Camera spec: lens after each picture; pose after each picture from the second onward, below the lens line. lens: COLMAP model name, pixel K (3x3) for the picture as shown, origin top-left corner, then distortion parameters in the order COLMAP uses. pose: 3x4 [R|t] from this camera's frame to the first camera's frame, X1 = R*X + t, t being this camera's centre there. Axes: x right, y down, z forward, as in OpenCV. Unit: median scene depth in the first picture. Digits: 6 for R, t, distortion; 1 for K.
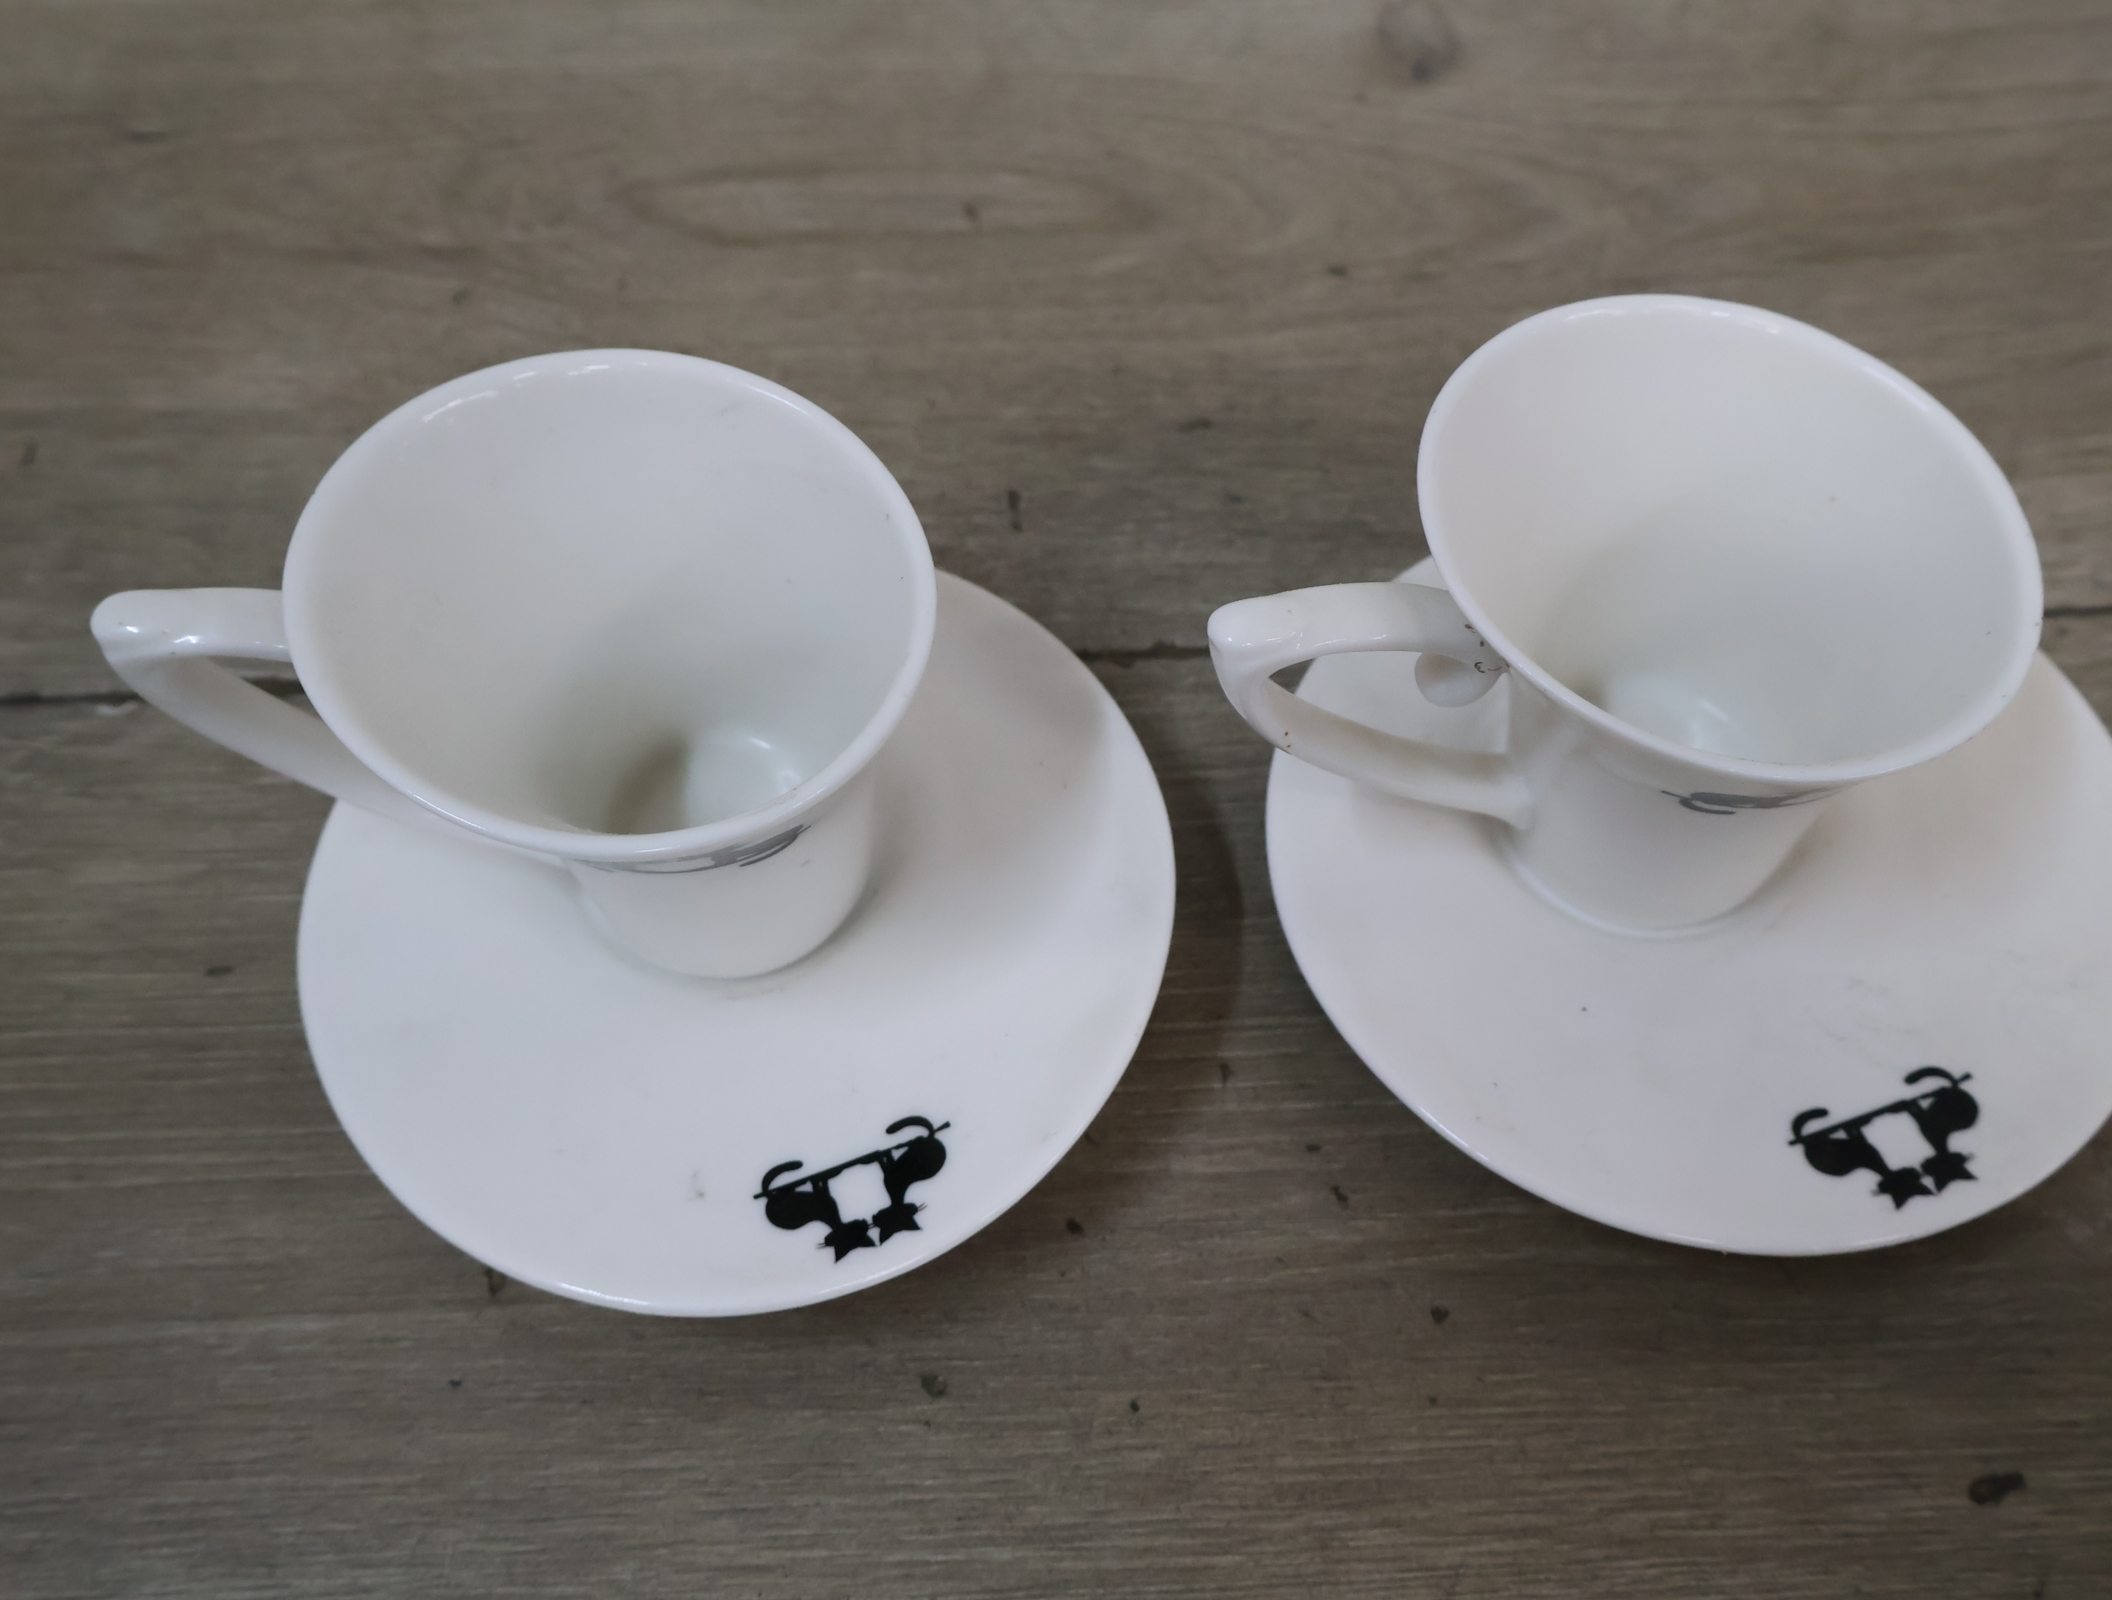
lens RADIAL K [[2237.9, 0, 1040.5], [0, 2237.9, 792.6], [0, 0, 1]] dist [0.013014, 0.000000]
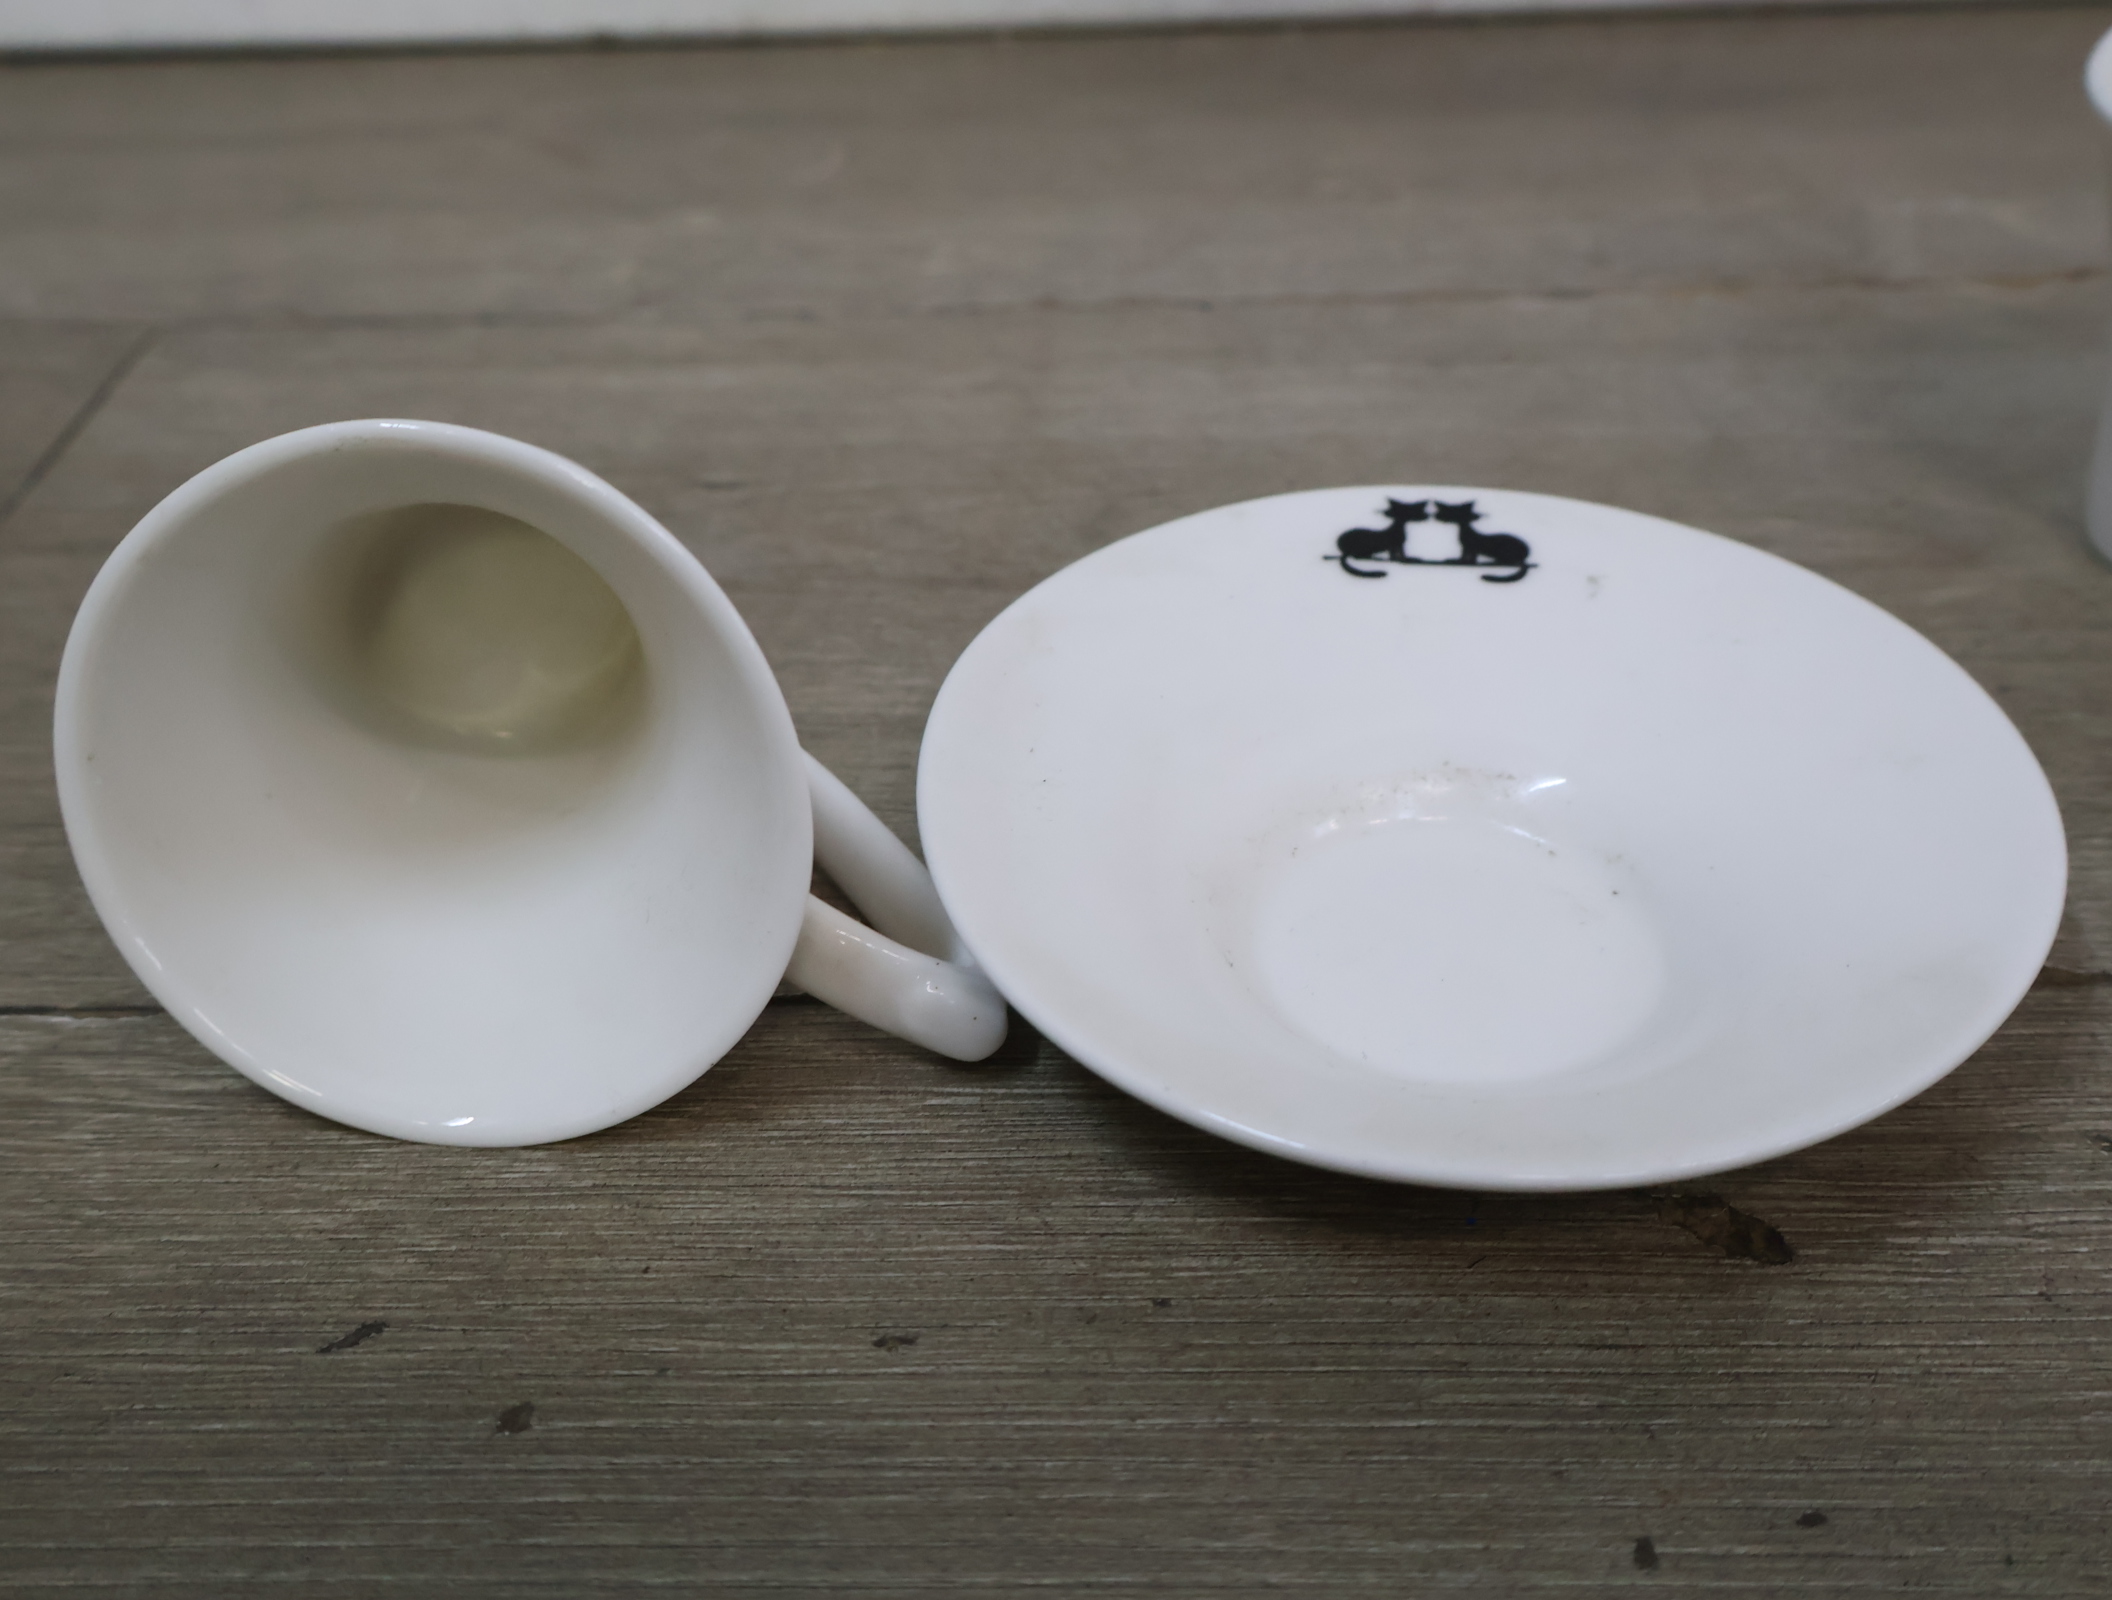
lens RADIAL K [[2237.9, 0, 1033.4], [0, 2237.9, 798.2], [0, 0, 1]] dist [0.013014, 0.000000]
pose [[0.998681, 0.017987, -0.048090, -0.321610], [-0.036356, 0.909109, -0.414969, 0.215883], [0.036255, 0.416170, 0.908564, 0.389612]]
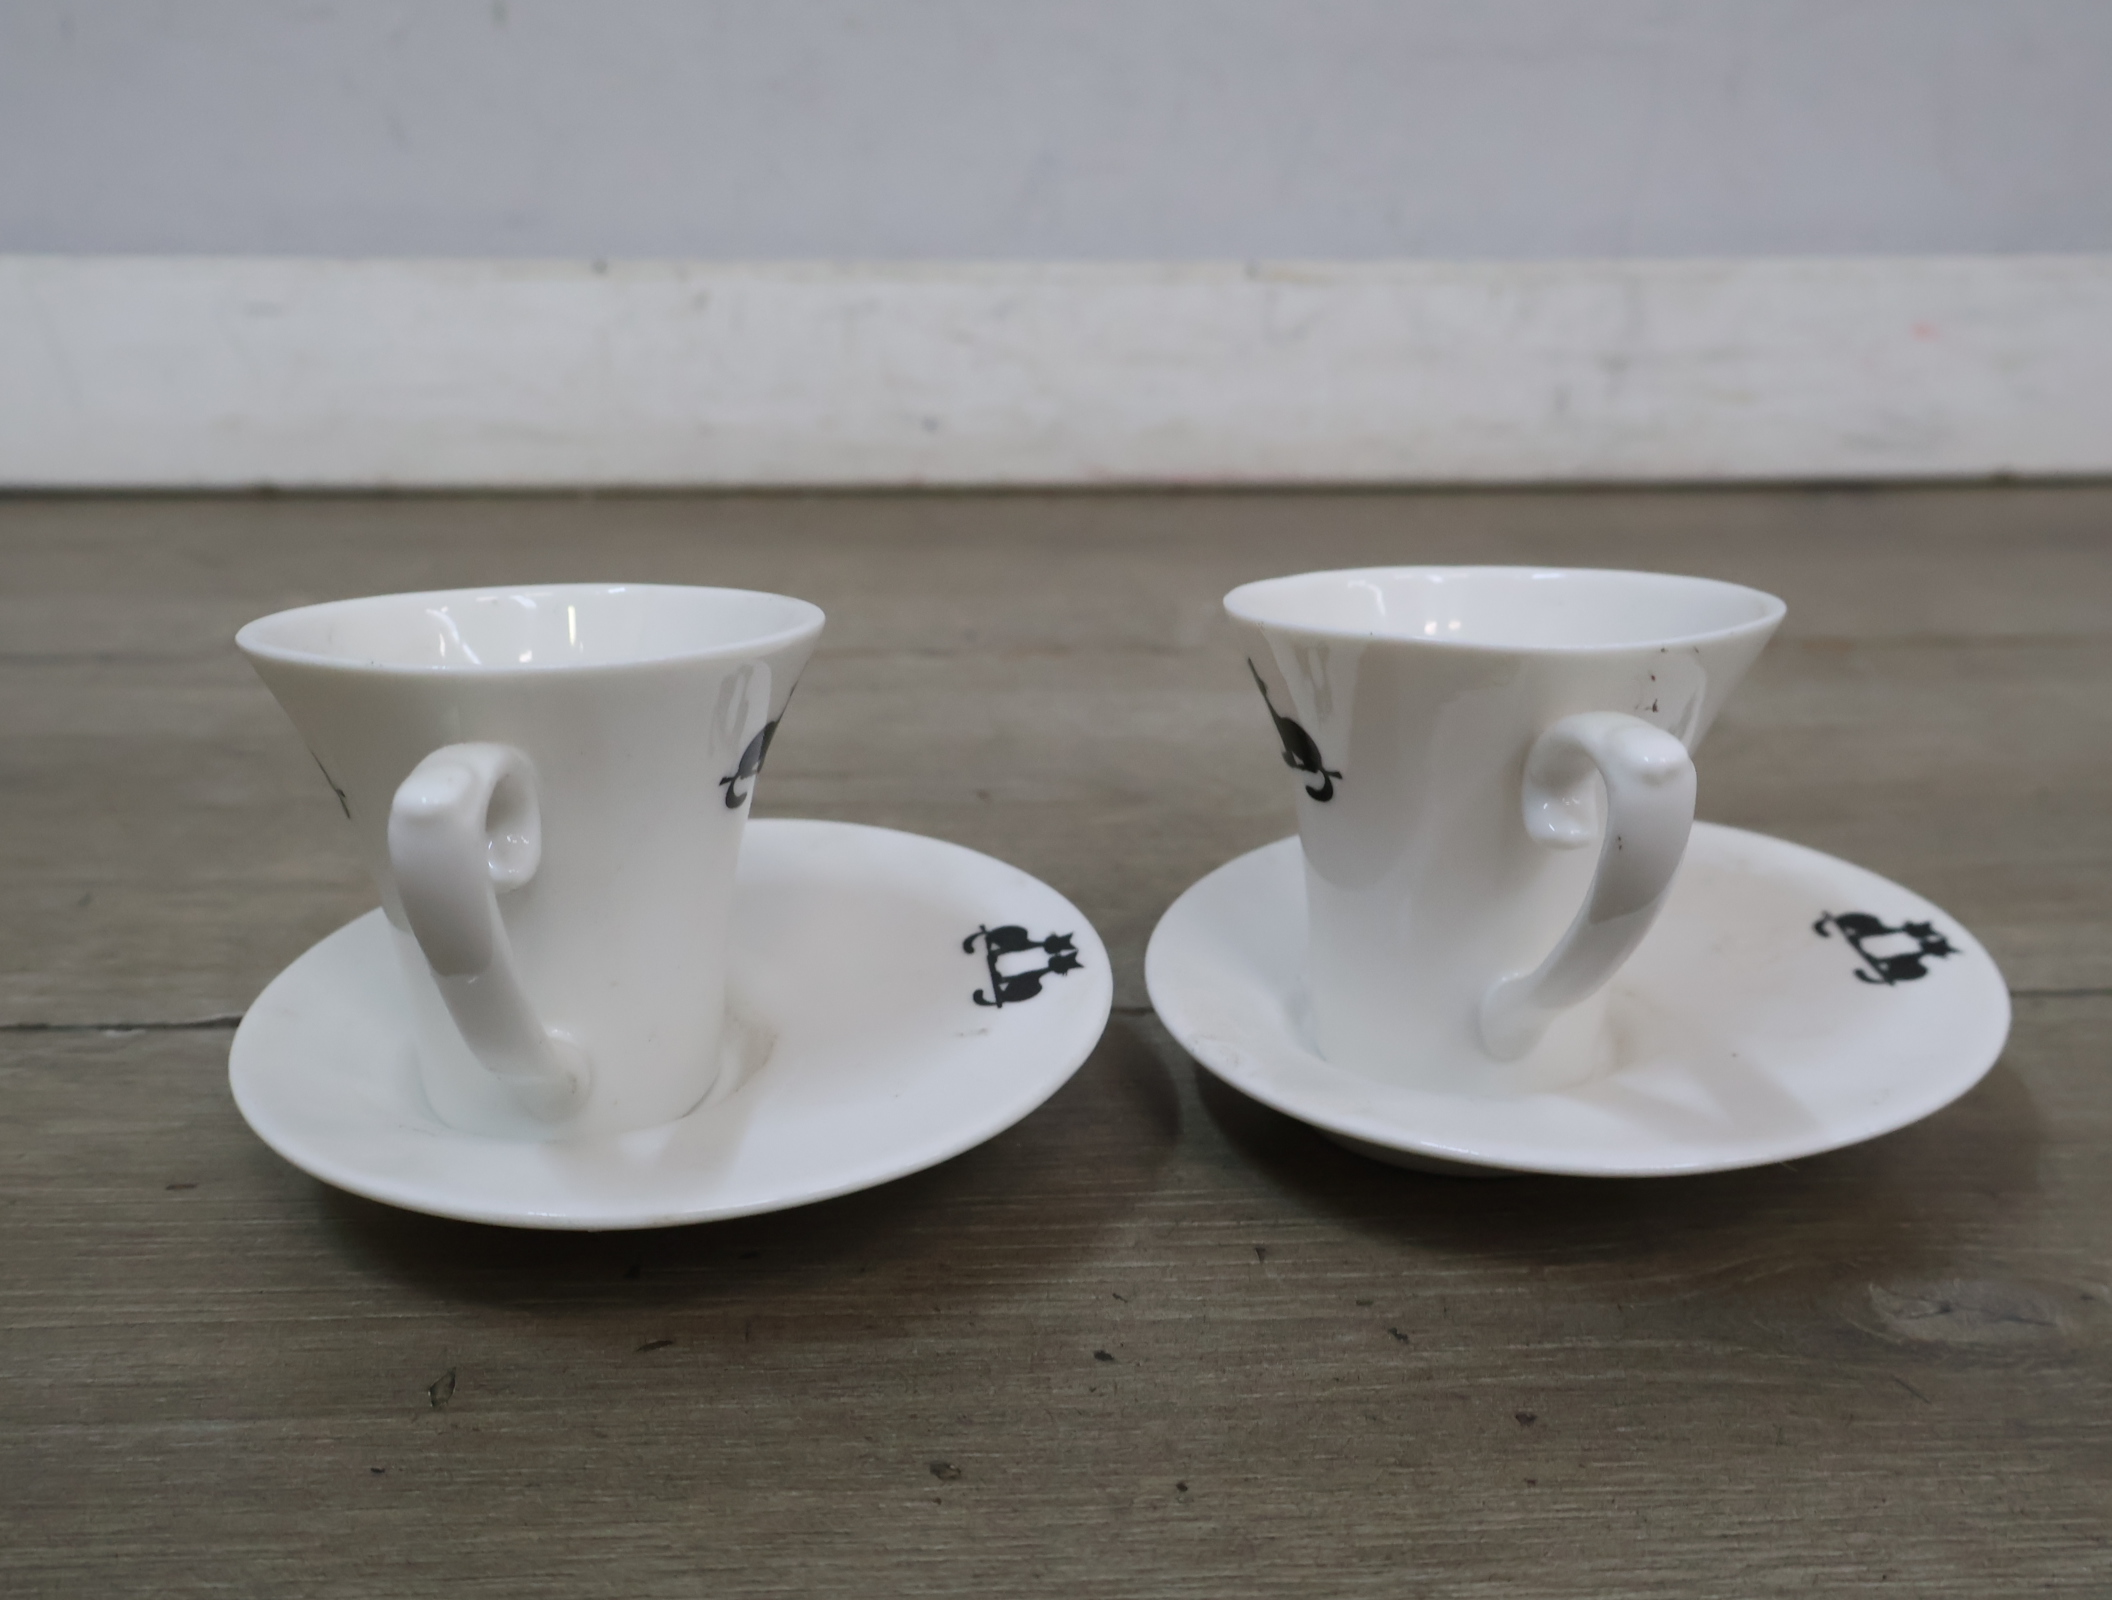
lens RADIAL K [[2237.9, 0, 1048.6], [0, 2237.9, 797.3], [0, 0, 1]] dist [0.013014, 0.000000]
pose [[0.999473, 0.020999, 0.024735, -0.033648], [-0.000828, 0.778592, -0.627529, 0.579675], [-0.032436, 0.627178, 0.778200, 0.170547]]
